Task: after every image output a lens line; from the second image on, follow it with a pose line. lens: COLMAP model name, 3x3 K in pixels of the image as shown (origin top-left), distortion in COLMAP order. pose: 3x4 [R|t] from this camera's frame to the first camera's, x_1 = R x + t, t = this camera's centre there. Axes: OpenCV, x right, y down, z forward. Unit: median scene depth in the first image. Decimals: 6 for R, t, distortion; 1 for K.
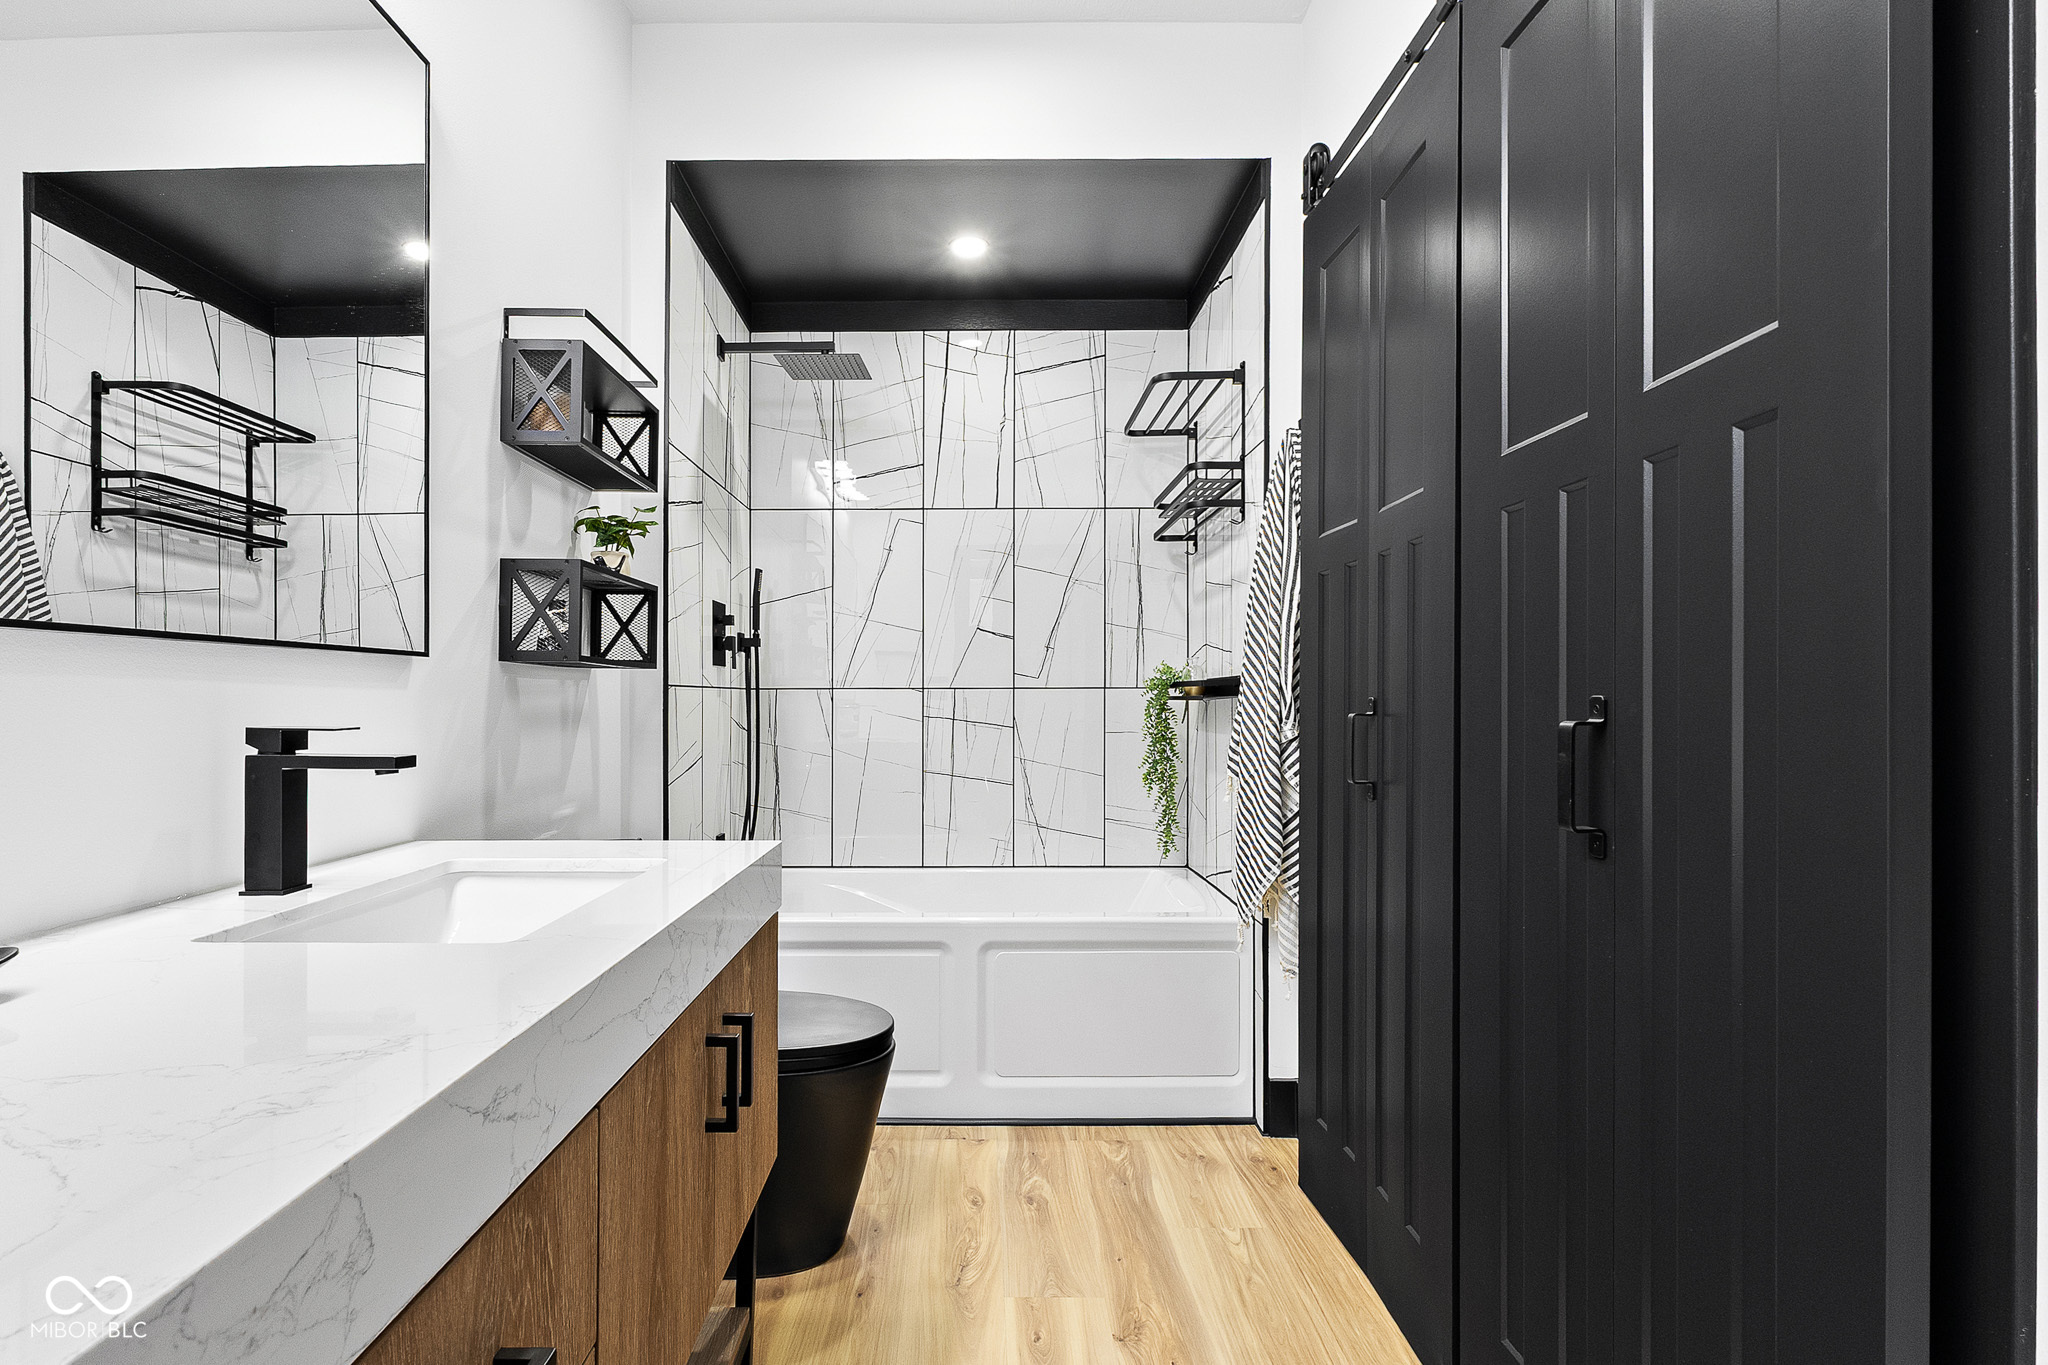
lens RADIAL K [[963.6, 0, 971.3], [0, 963.6, 681.6], [0, 0, 1]] dist [-0.001574, 0.000274]
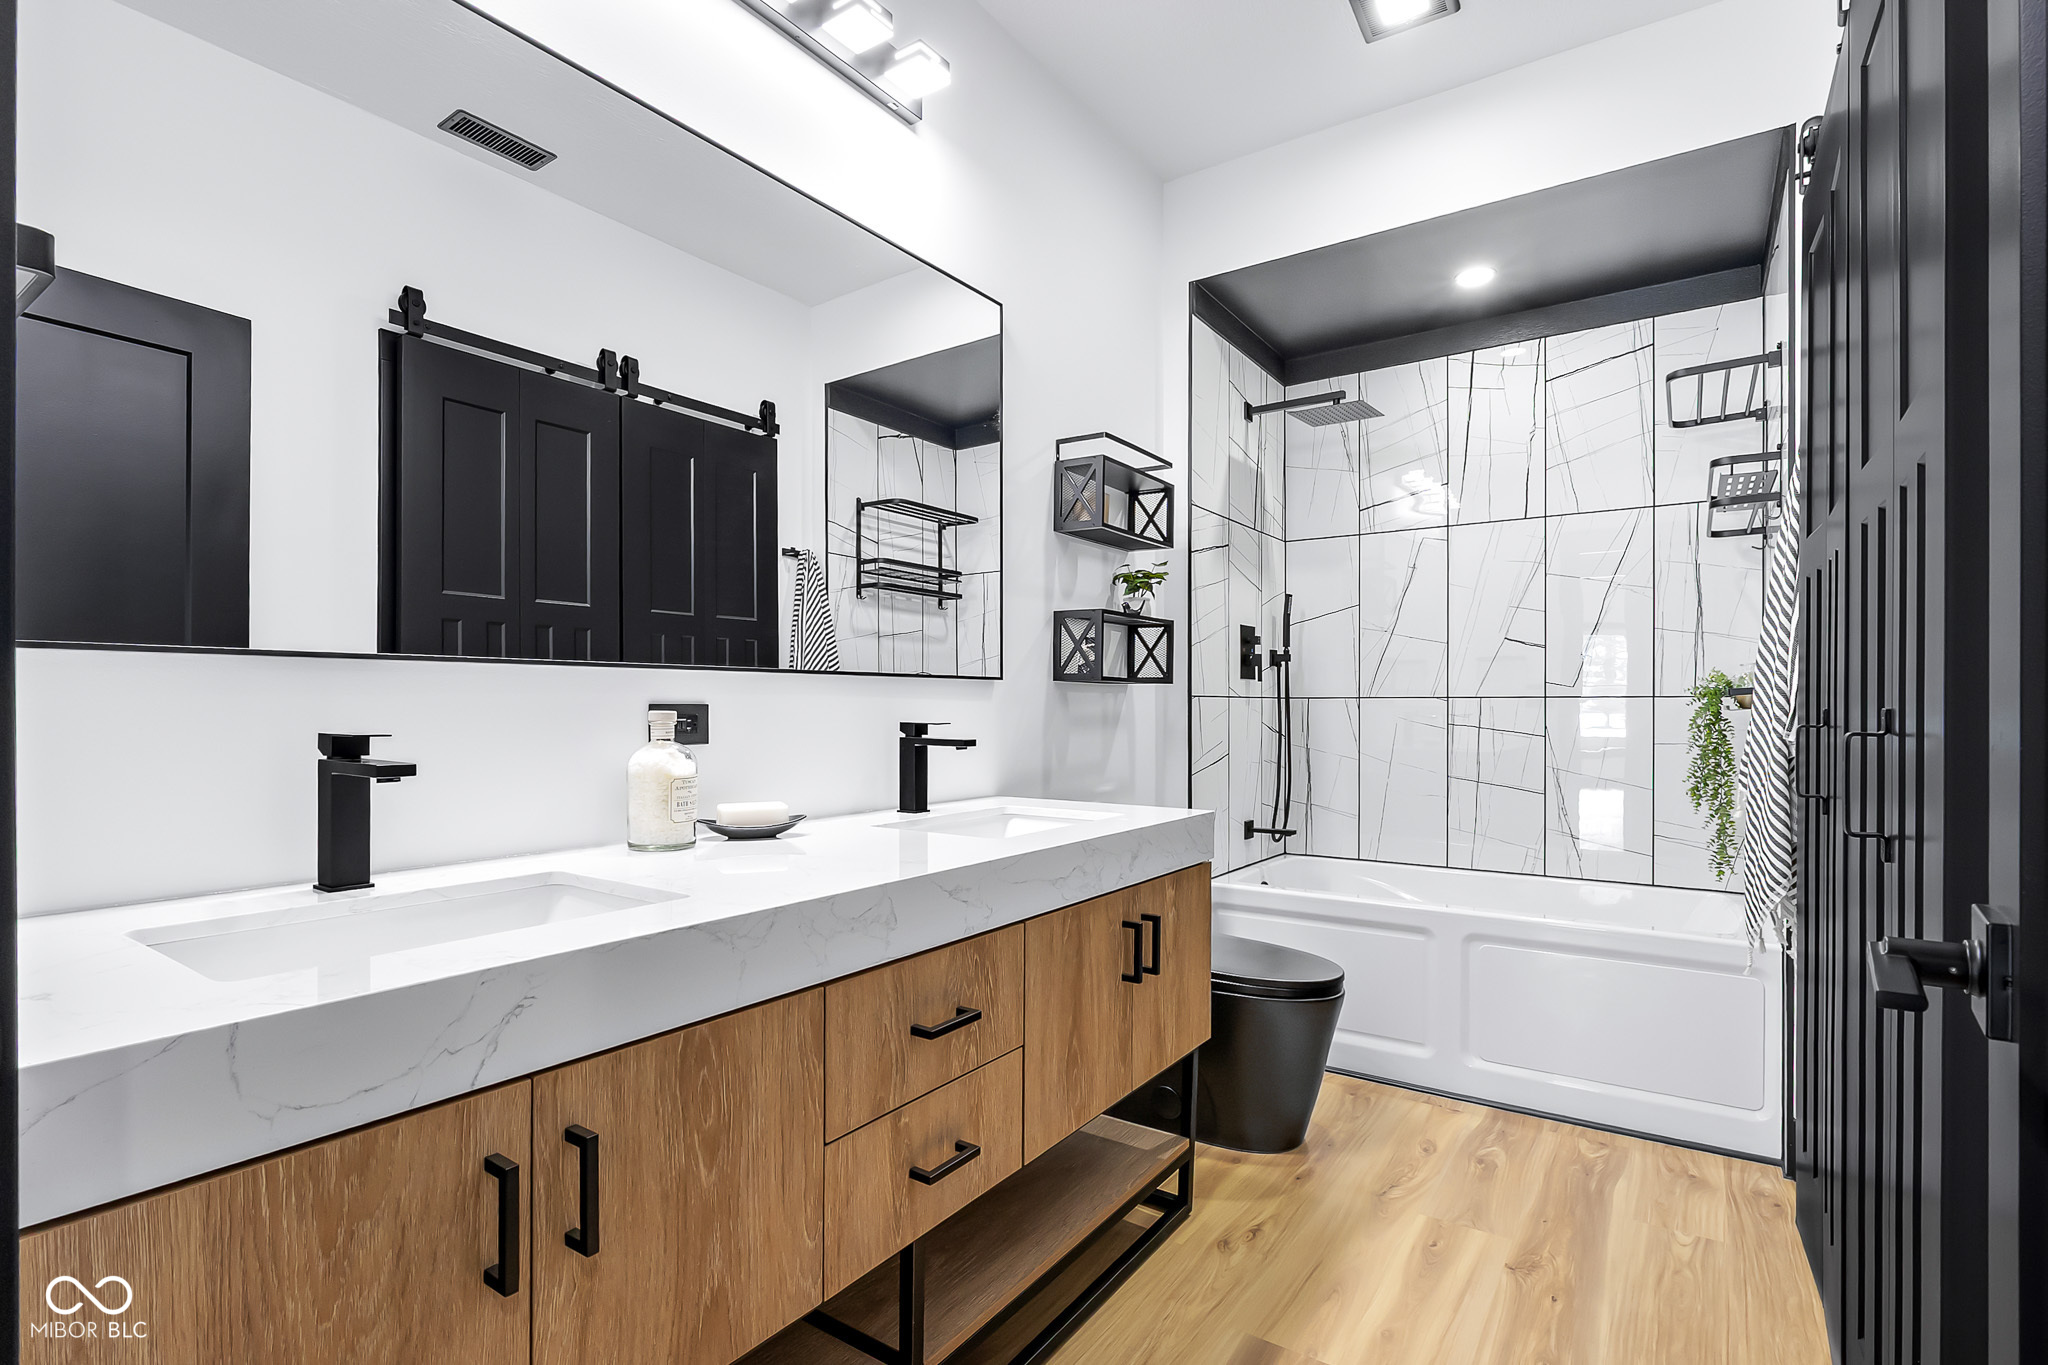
lens RADIAL K [[971.0, 0, 1024.0], [0, 971.0, 682.5], [0, 0, 1]] dist [-0.007622, 0.000291]
pose [[0.831950, -0.009855, -0.554762, 0.187245], [0.006489, 0.999947, -0.008031, -0.004613], [0.554812, 0.003082, 0.831970, -0.164193]]
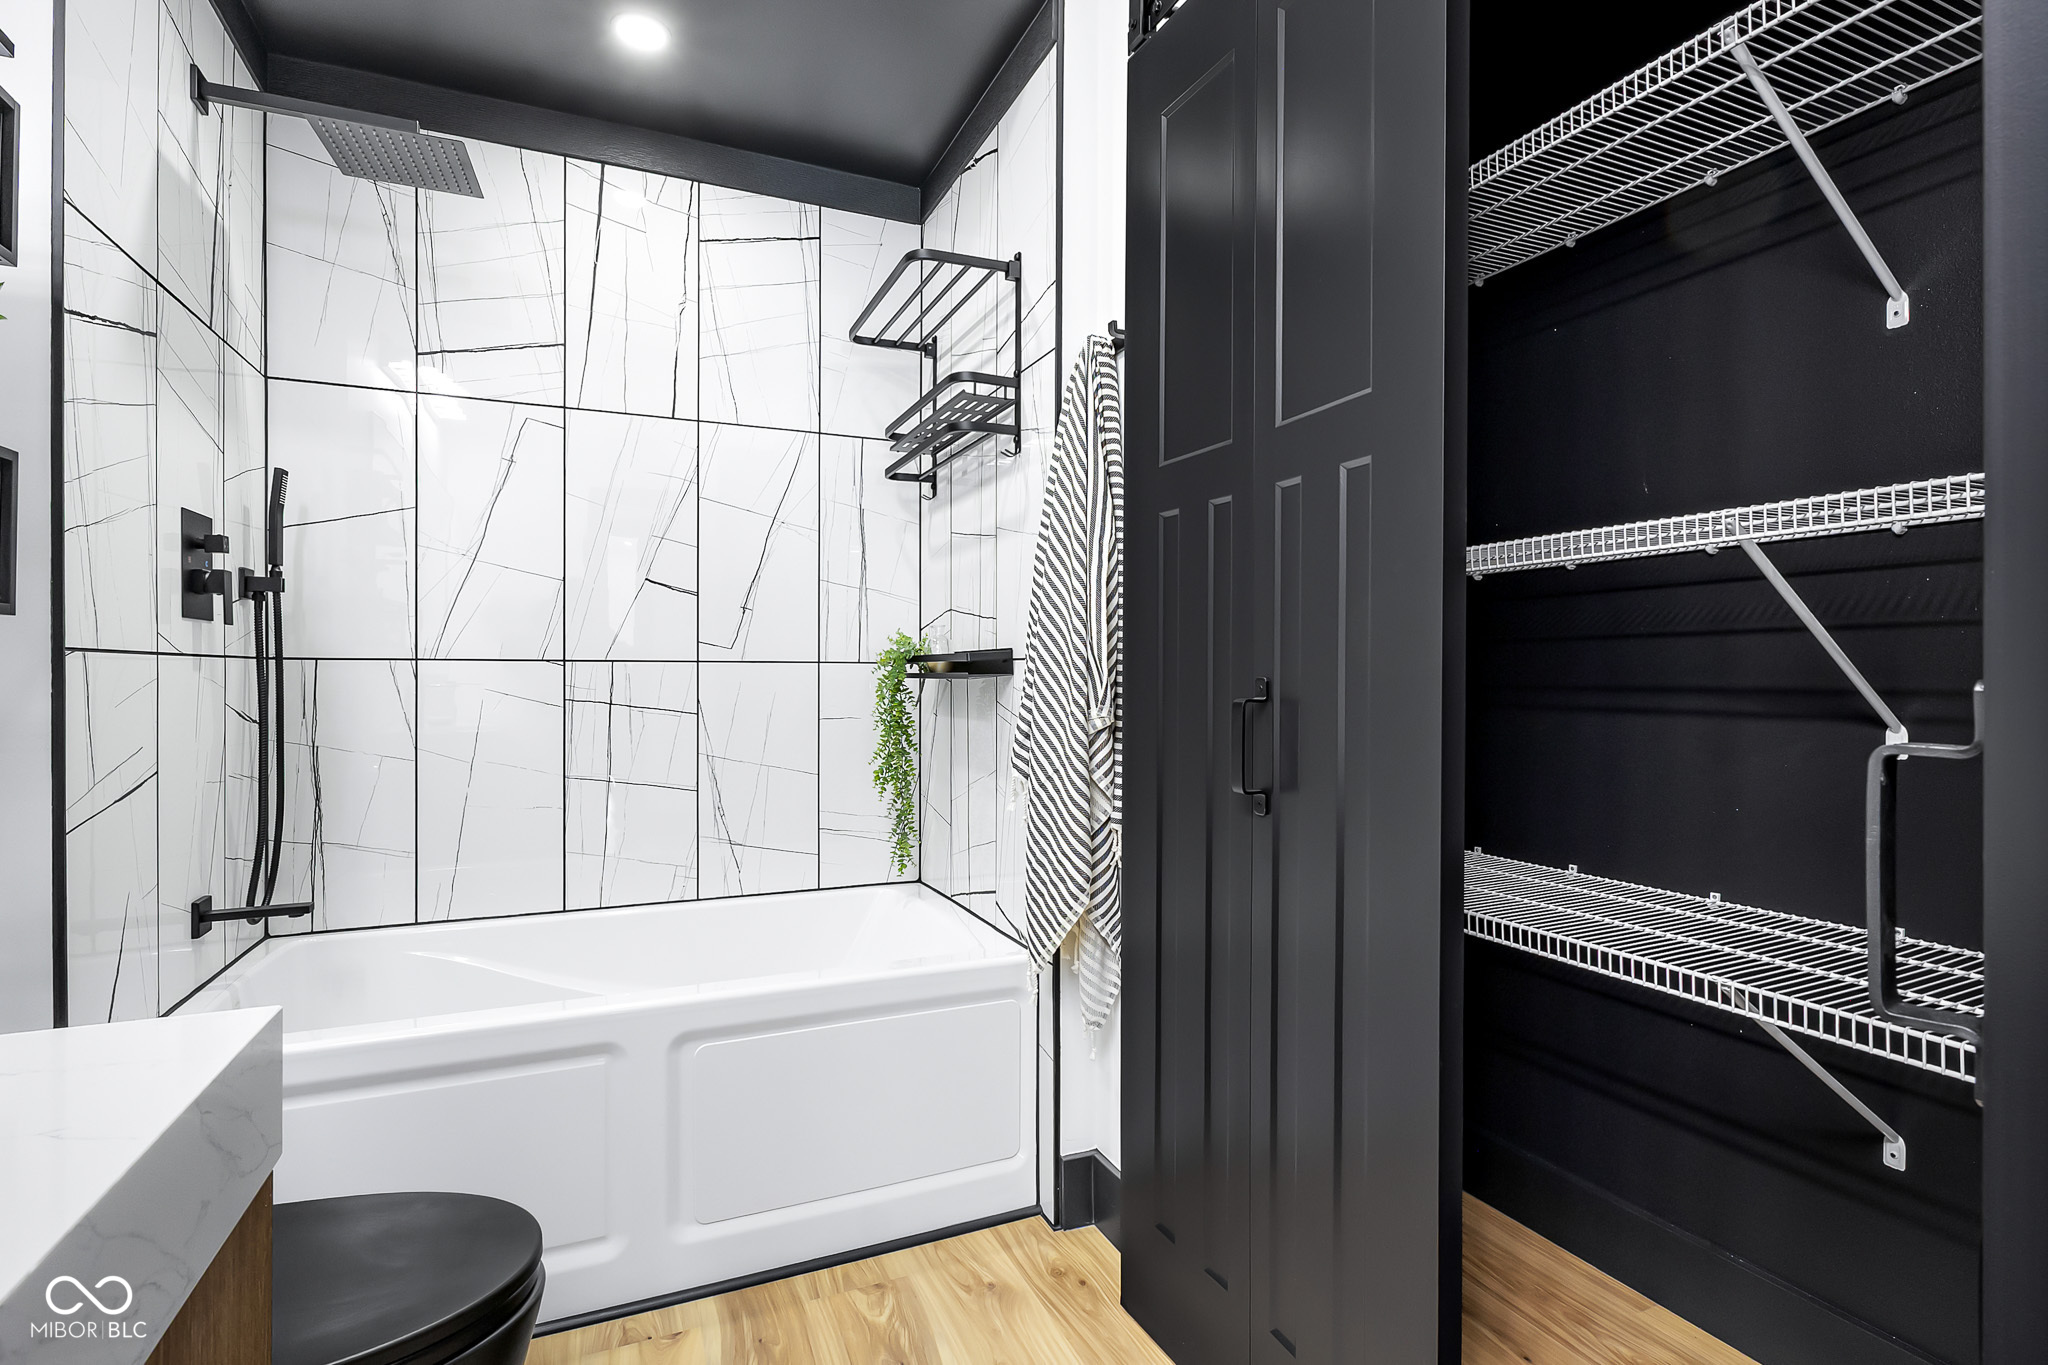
lens RADIAL K [[971.0, 0, 1024.0], [0, 971.0, 682.5], [0, 0, 1]] dist [-0.007622, 0.000291]
pose [[0.914084, 0.000933, 0.405525, -0.036970], [-0.010912, 0.999692, 0.022295, 0.004245], [-0.405379, -0.024805, 0.913812, 0.257719]]
